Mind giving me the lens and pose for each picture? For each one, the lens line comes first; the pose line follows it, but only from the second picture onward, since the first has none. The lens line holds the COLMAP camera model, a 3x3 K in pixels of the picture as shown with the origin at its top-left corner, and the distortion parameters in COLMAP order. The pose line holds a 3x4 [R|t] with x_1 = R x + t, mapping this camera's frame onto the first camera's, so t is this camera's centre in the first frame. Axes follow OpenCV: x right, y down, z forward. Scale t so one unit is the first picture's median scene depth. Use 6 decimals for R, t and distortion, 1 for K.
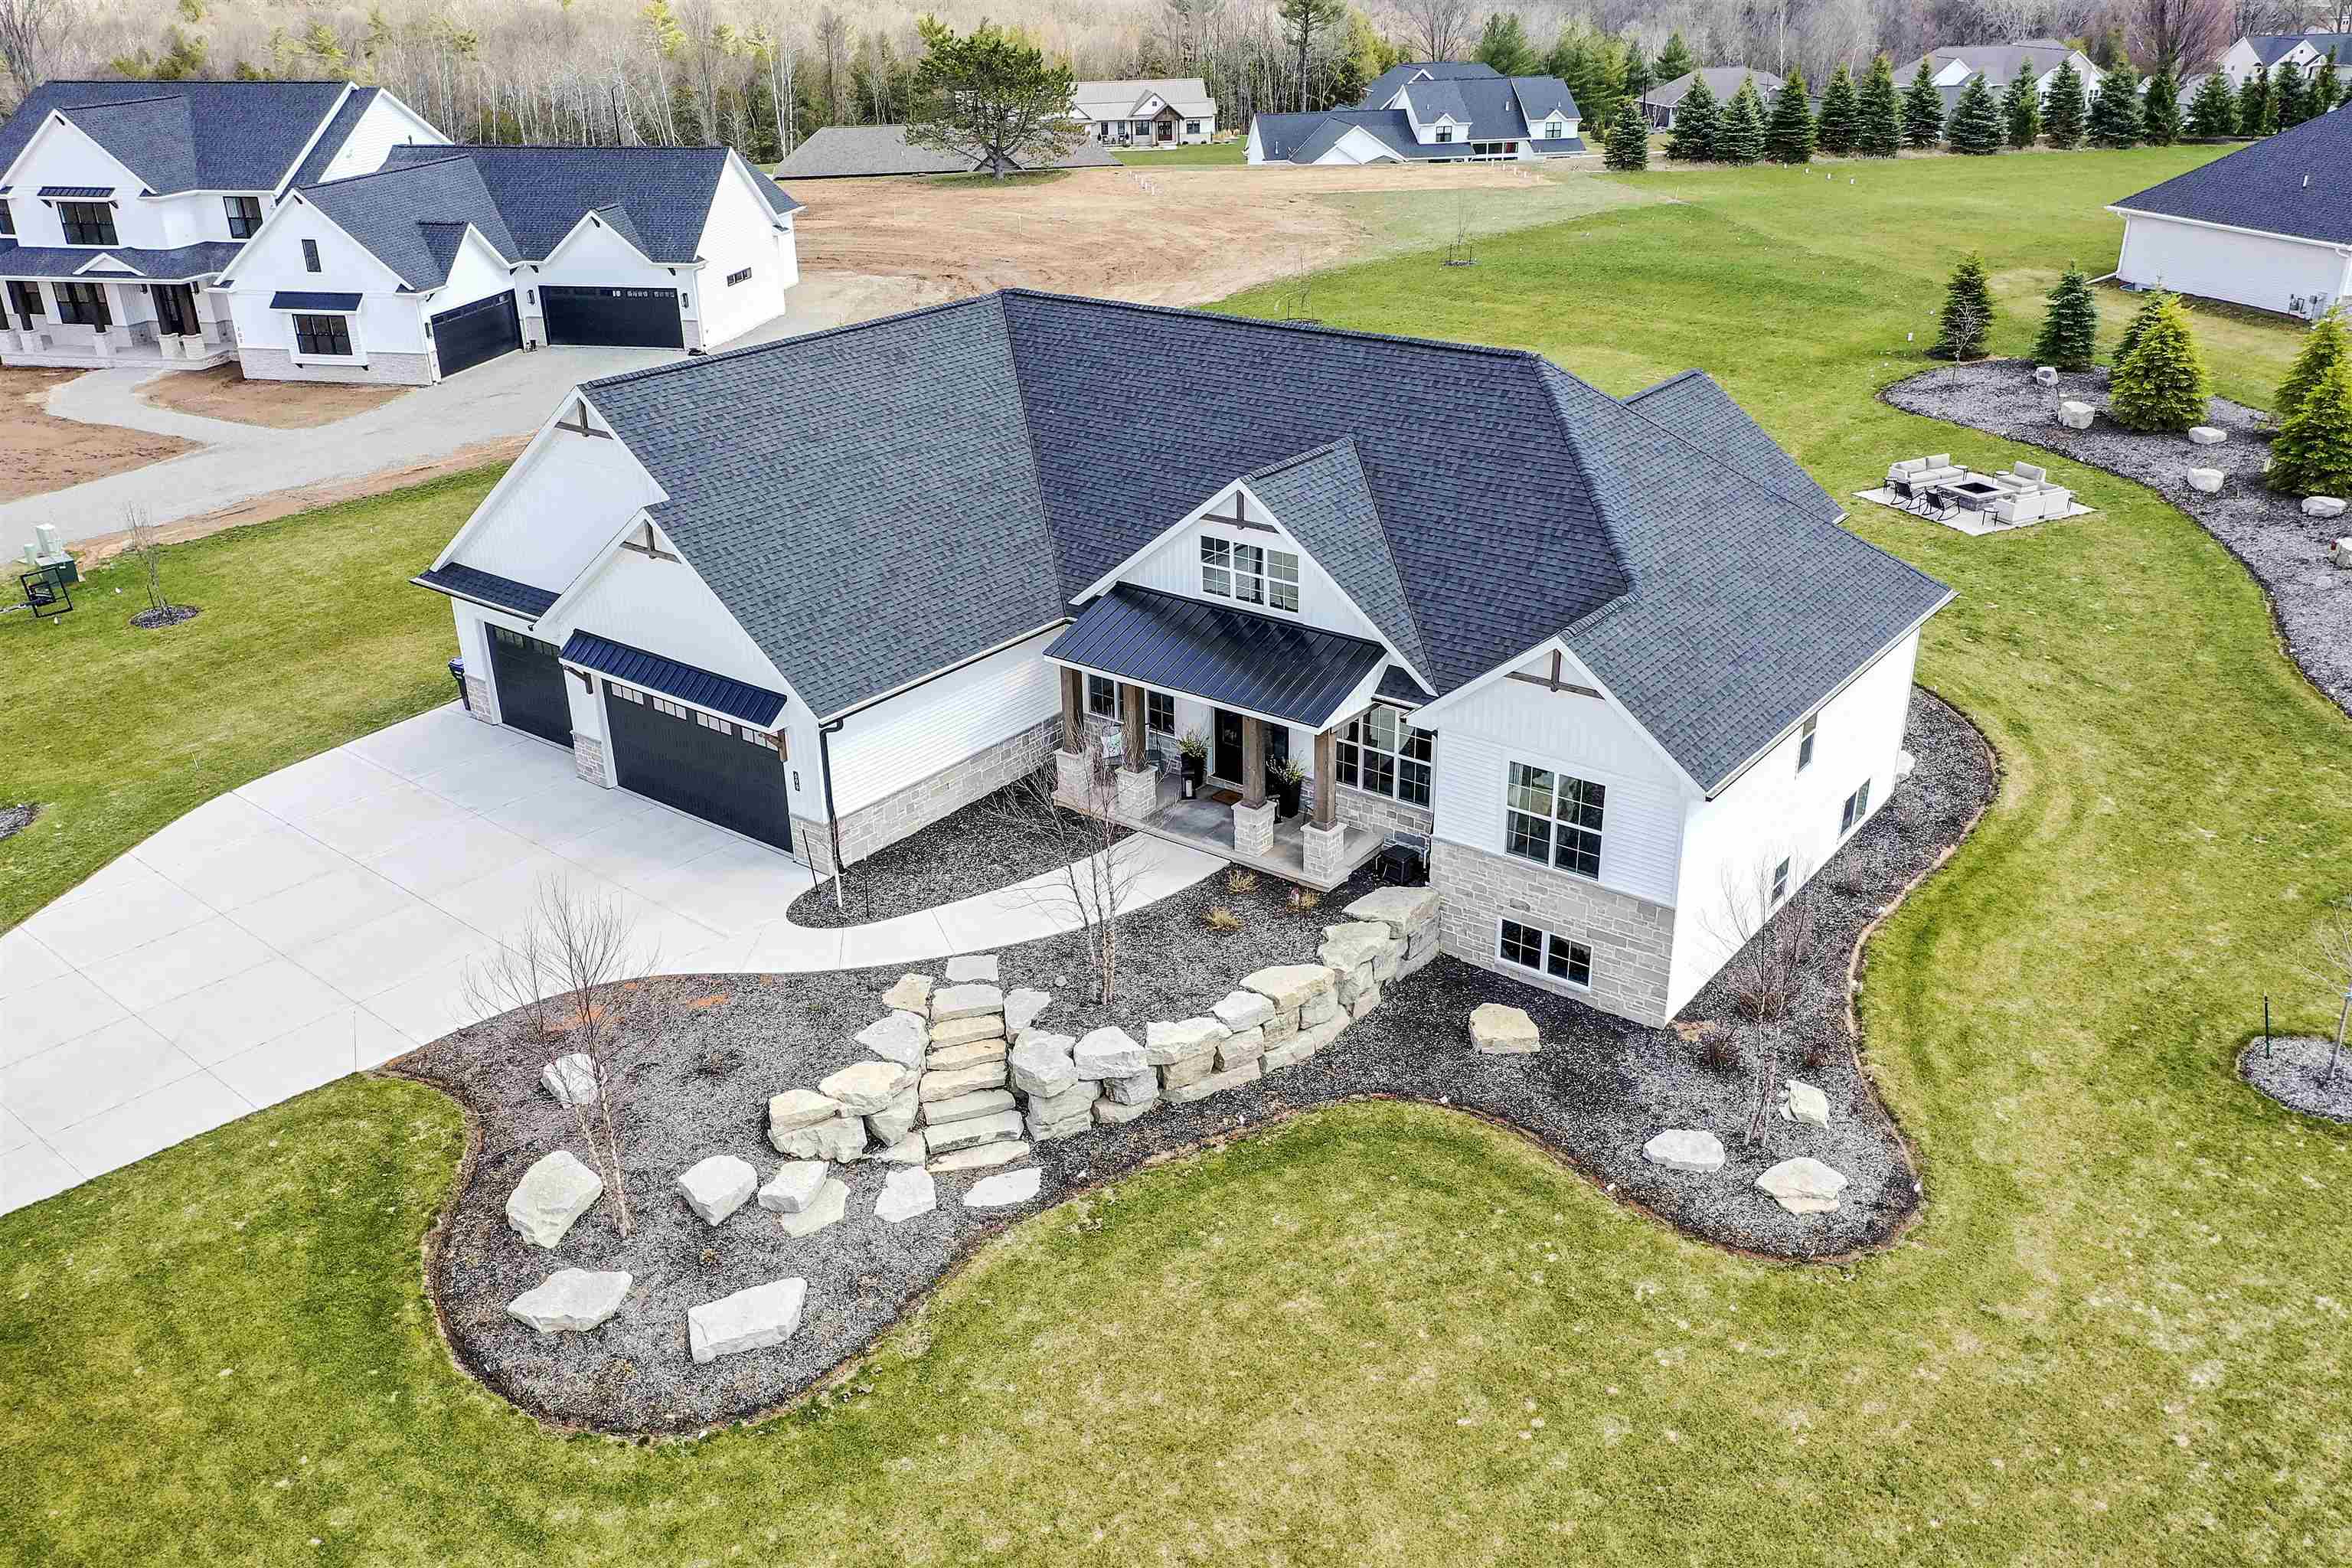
lens RADIAL K [[1902.5, 0, 1149.0], [0, 1902.5, 785.1], [0, 0, 1]] dist [0.008764, 0.004168]
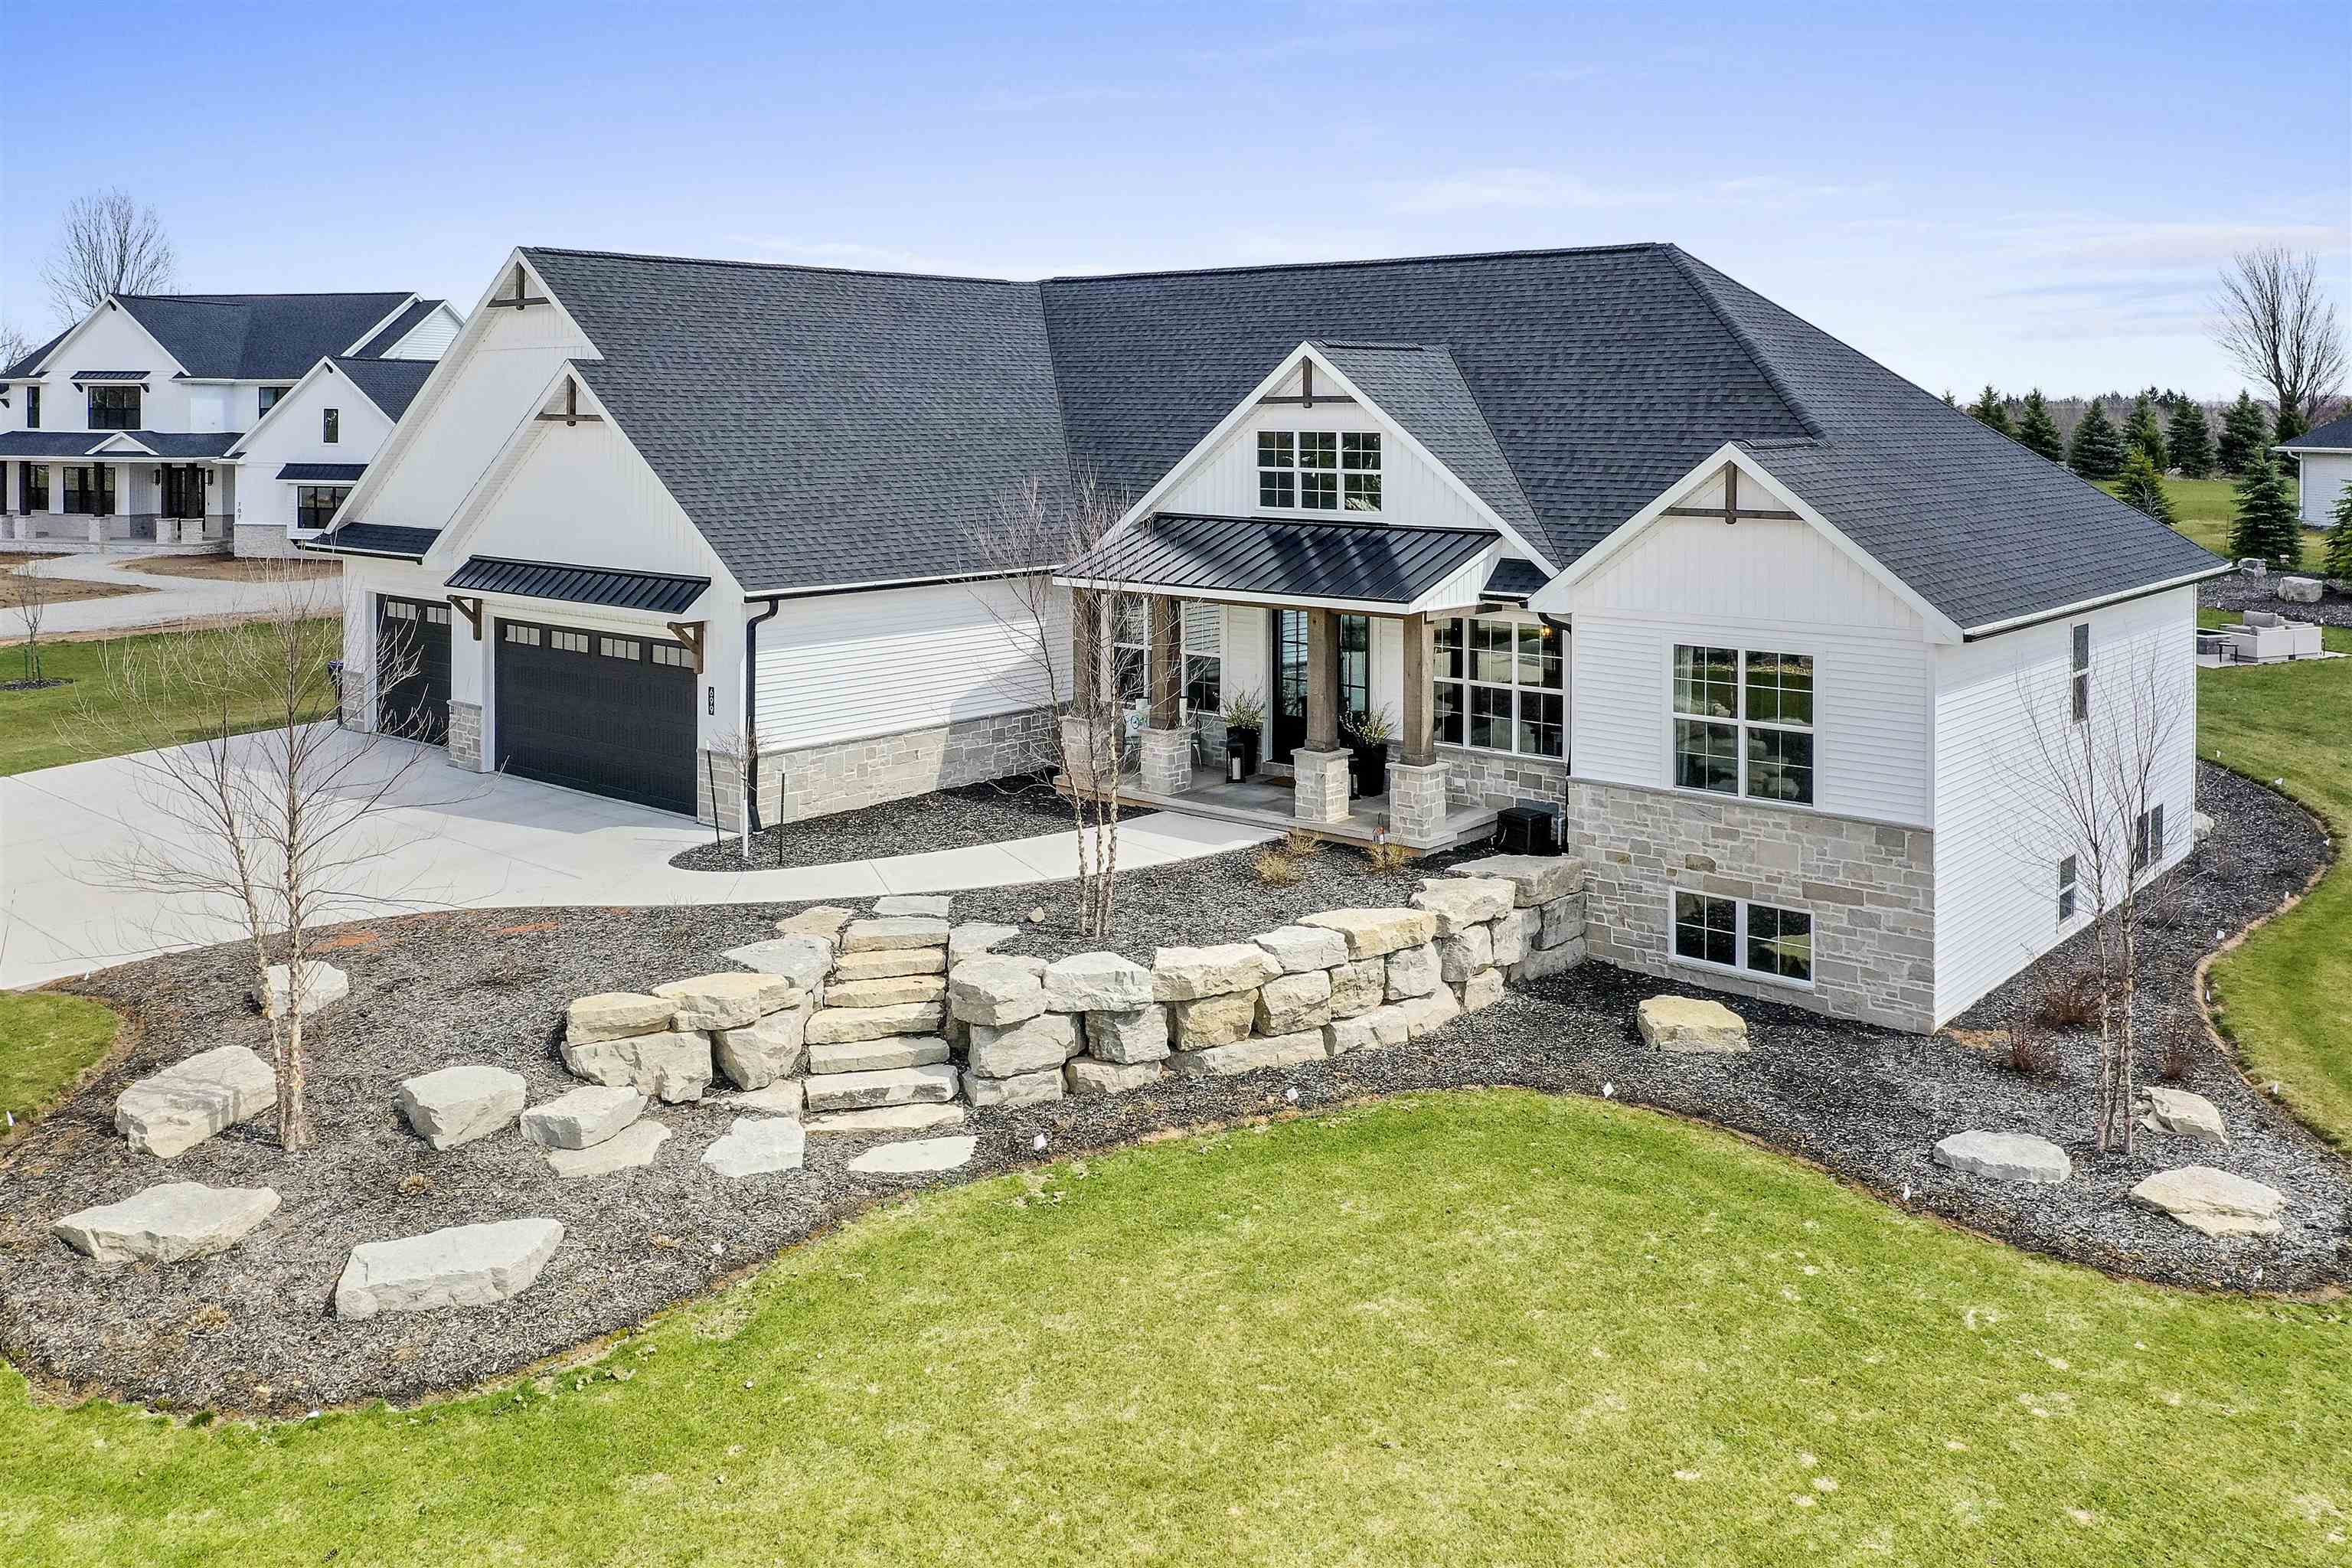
lens RADIAL K [[1802.5, 0, 1176.0], [0, 1802.5, 784.0], [0, 0, 1]] dist [0.007802, -0.000653]
pose [[0.998544, 0.026102, -0.047207, 0.034683], [-0.043162, 0.911522, -0.408980, 0.334333], [0.032355, 0.410422, 0.911322, 0.398749]]
